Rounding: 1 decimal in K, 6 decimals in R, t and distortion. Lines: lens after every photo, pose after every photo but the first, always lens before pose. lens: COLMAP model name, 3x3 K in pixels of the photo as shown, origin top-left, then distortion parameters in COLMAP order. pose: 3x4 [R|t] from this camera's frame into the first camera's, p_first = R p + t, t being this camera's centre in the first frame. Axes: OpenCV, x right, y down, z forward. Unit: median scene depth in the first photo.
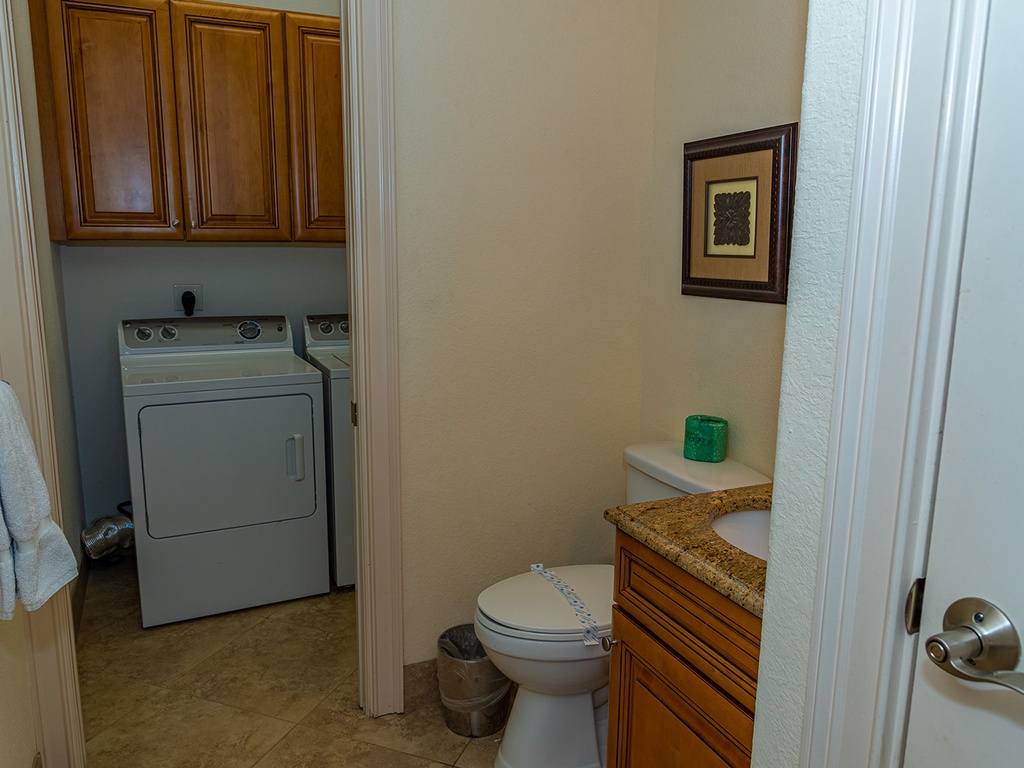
lens RADIAL K [[757.8, 0, 512.0], [0, 757.8, 384.0], [0, 0, 1]] dist [-0.000151, 0.002158]
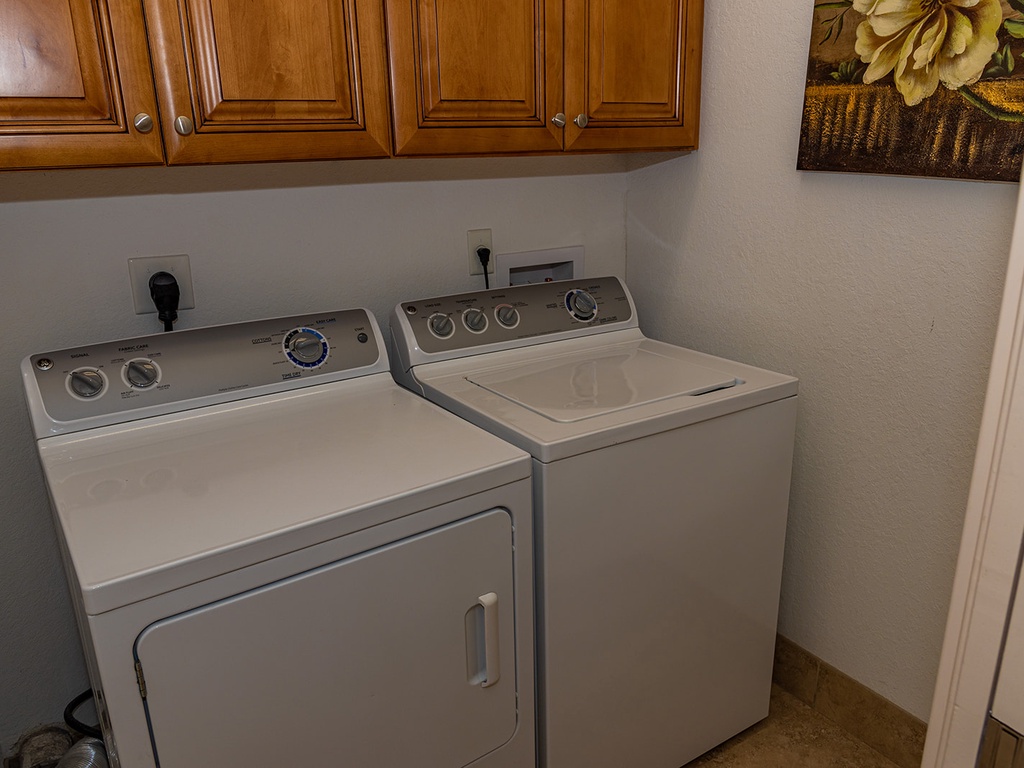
lens RADIAL K [[757.8, 0, 512.0], [0, 757.8, 384.0], [0, 0, 1]] dist [-0.000151, 0.002158]
pose [[0.990180, -0.073984, 0.118618, -0.284912], [0.059282, 0.990633, 0.123014, -0.103442], [-0.126608, -0.114774, 0.985291, 0.517635]]
